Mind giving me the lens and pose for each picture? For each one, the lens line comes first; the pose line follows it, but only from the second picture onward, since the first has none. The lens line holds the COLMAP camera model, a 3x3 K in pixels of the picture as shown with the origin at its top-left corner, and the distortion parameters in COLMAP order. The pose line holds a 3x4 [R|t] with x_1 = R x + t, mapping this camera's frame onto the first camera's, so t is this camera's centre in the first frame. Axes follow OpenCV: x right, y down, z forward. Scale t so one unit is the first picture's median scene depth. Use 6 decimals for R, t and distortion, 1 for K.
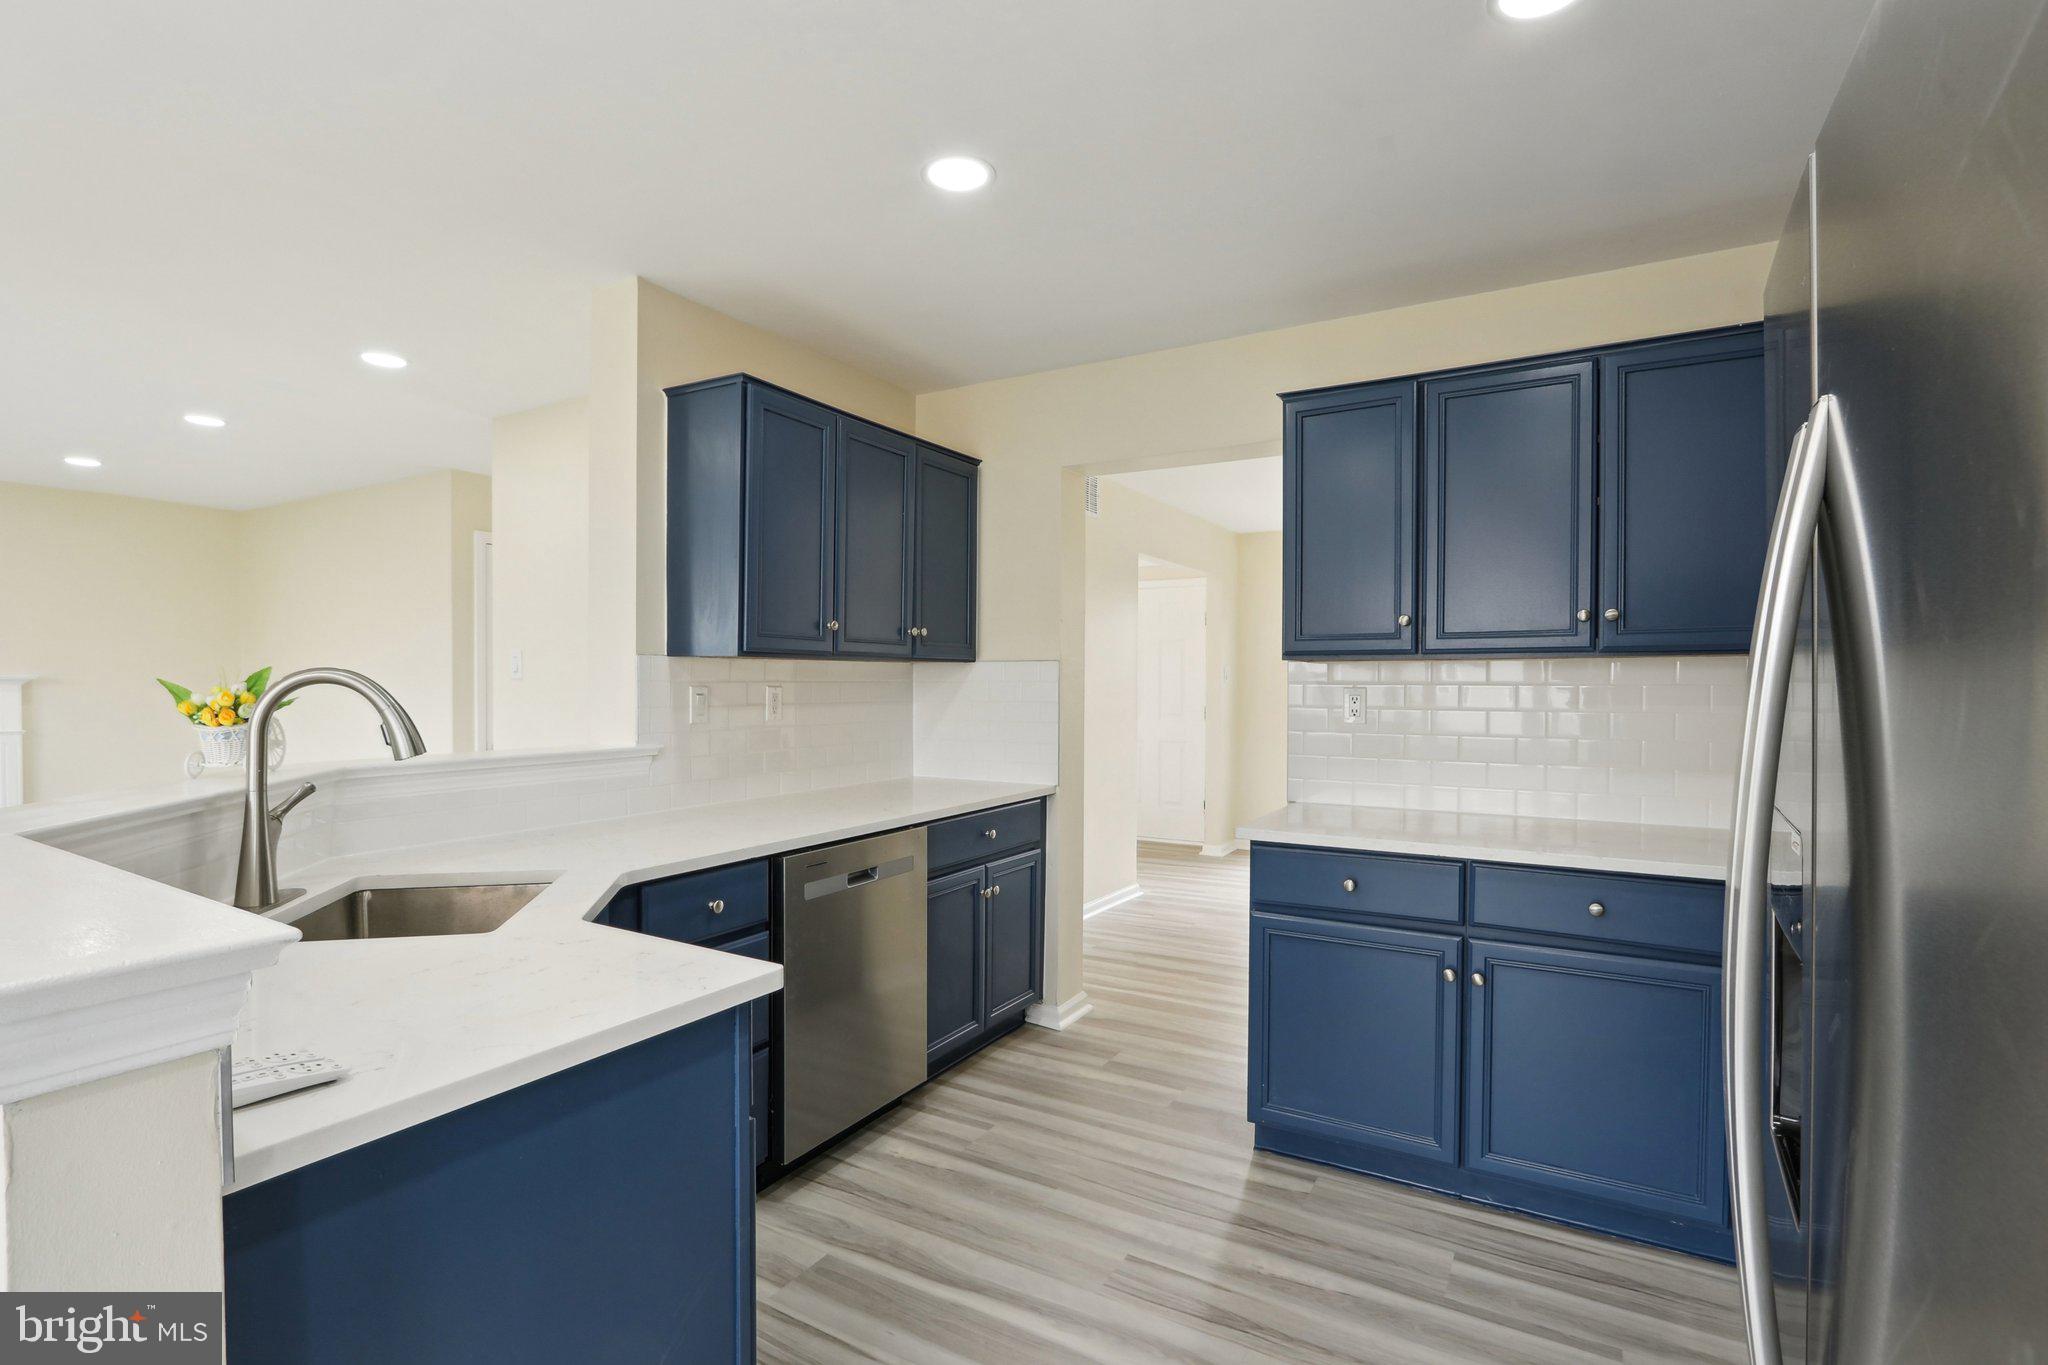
lens RADIAL K [[950.5, 0, 982.3], [0, 950.5, 718.5], [0, 0, 1]] dist [-0.013493, 0.002456]
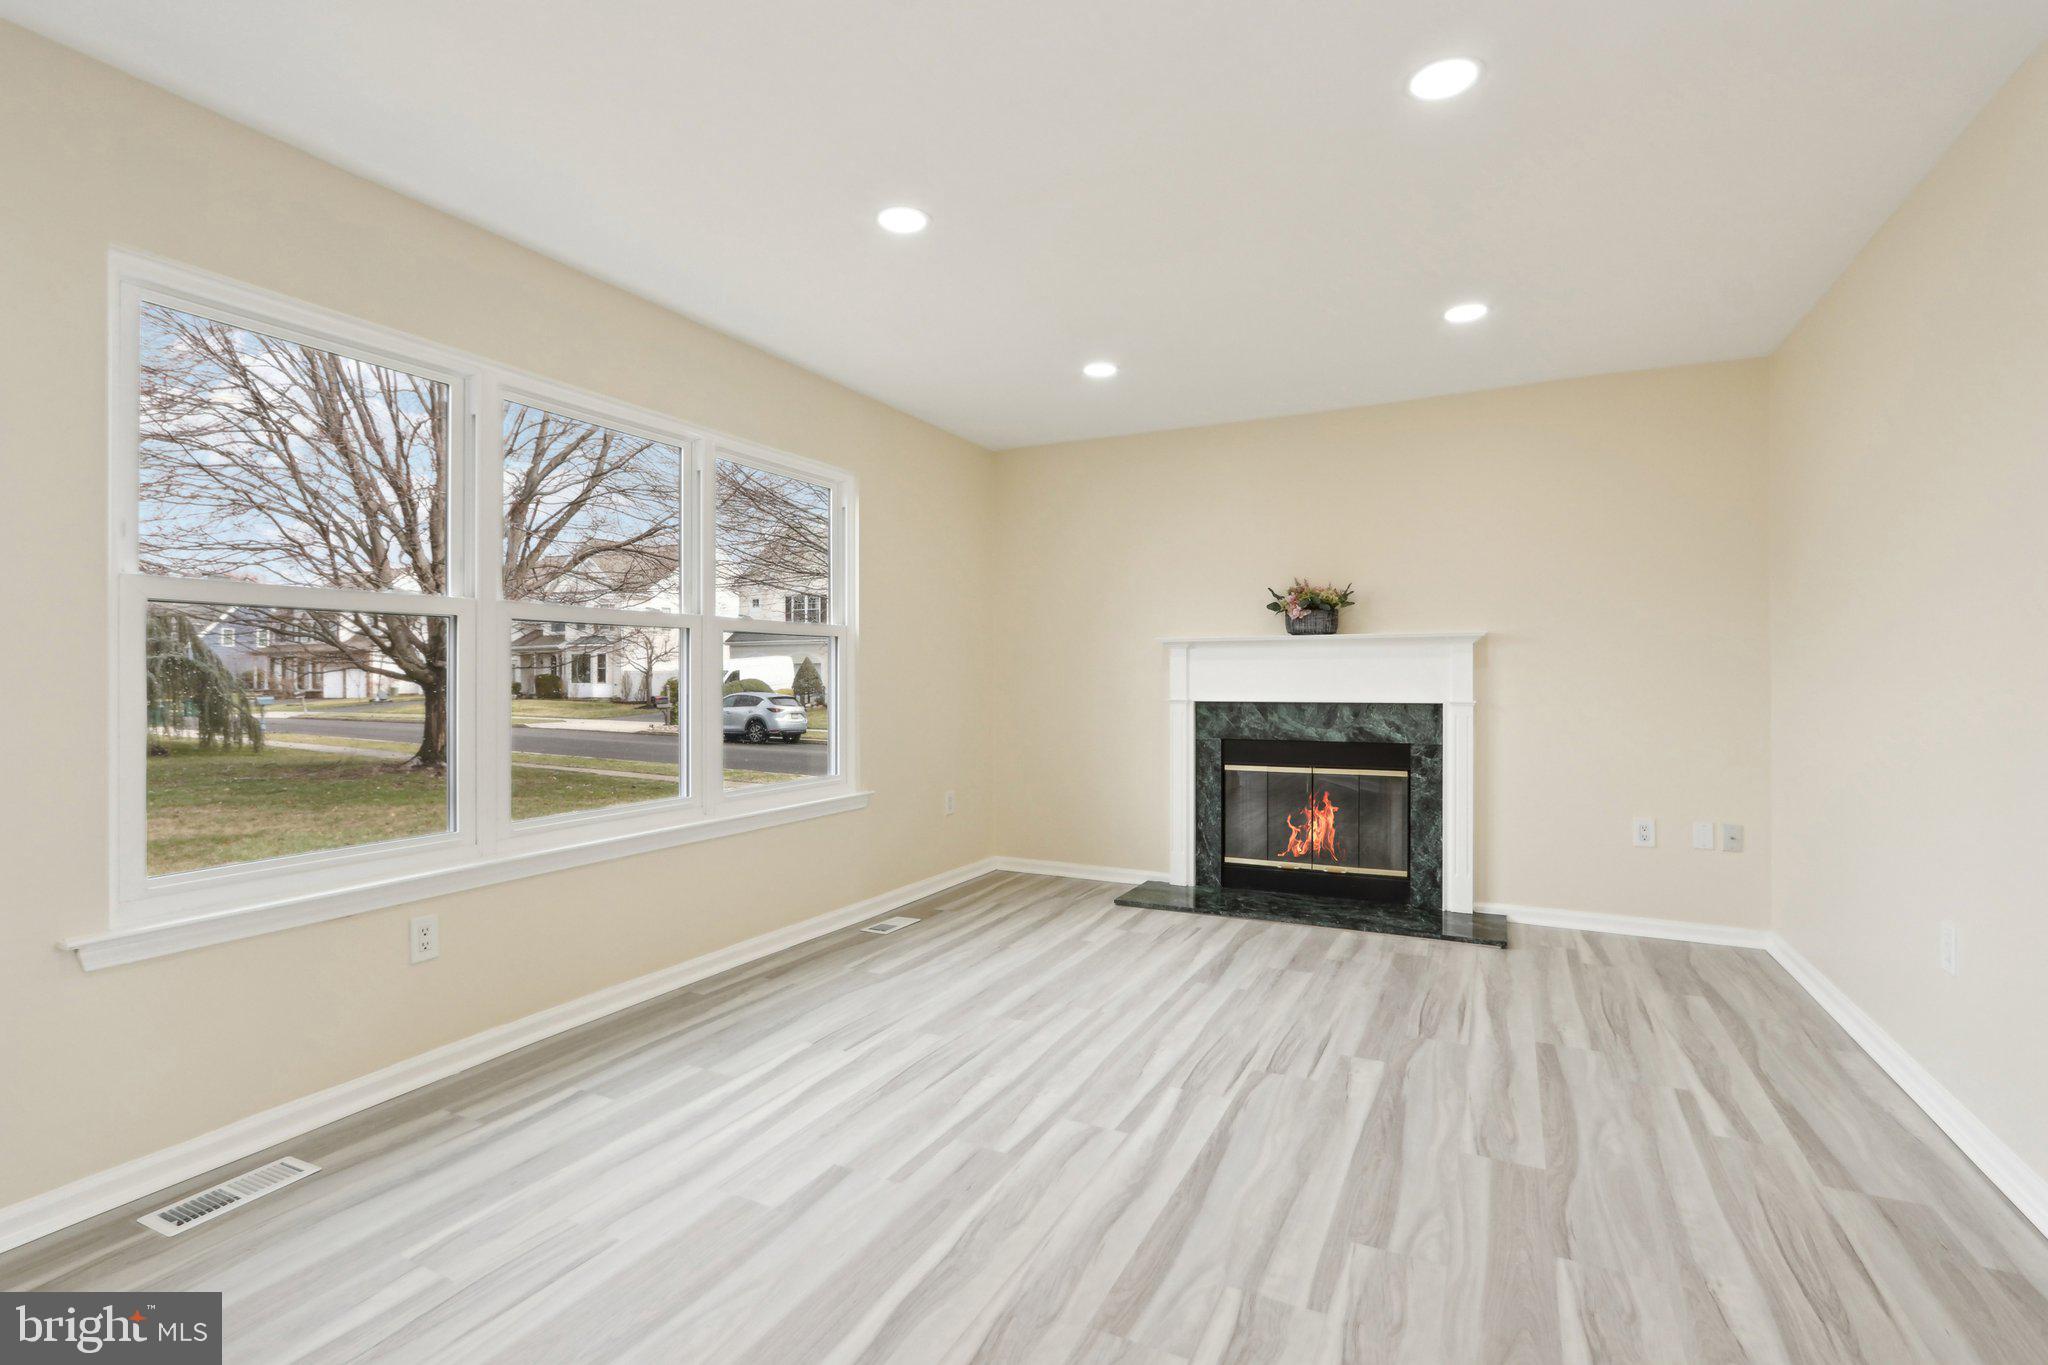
lens RADIAL K [[950.5, 0, 975.5], [0, 950.5, 681.6], [0, 0, 1]] dist [-0.013493, 0.002456]
pose [[0.042468, 0.004341, -0.999088, -0.562907], [-0.028692, 0.999583, 0.003123, 0.012532], [0.998686, 0.028533, 0.042574, 1.224599]]
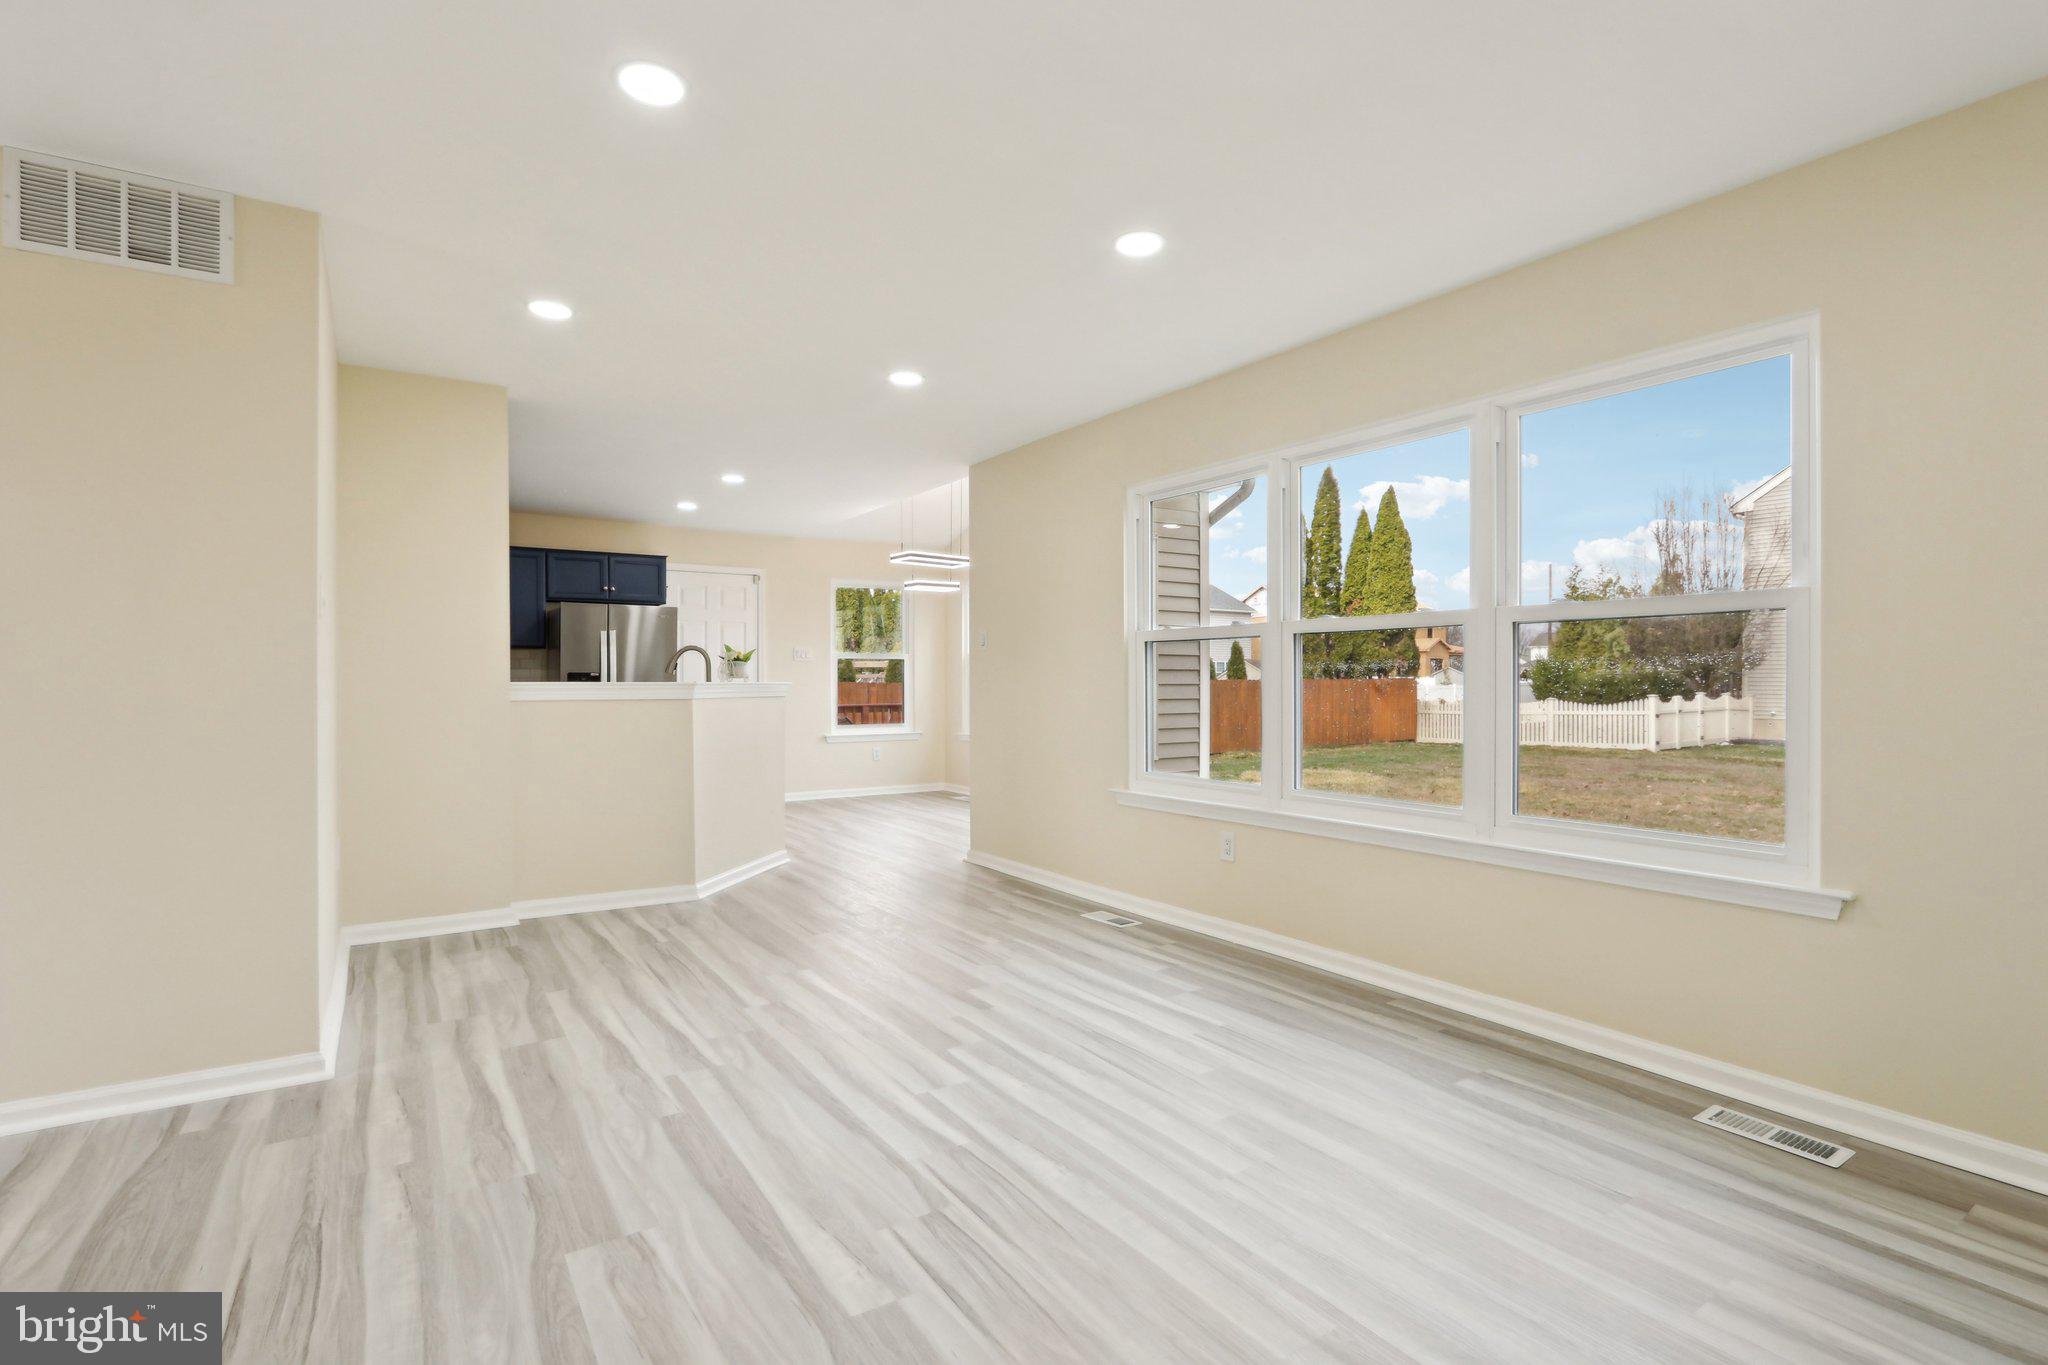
lens RADIAL K [[950.5, 0, 1002.4], [0, 950.5, 672.4], [0, 0, 1]] dist [-0.013493, 0.002456]
pose [[-0.901327, 0.002353, 0.433133, -2.017364], [0.012441, 0.999713, 0.020458, -0.011422], [-0.432961, 0.023828, -0.901098, 2.290687]]
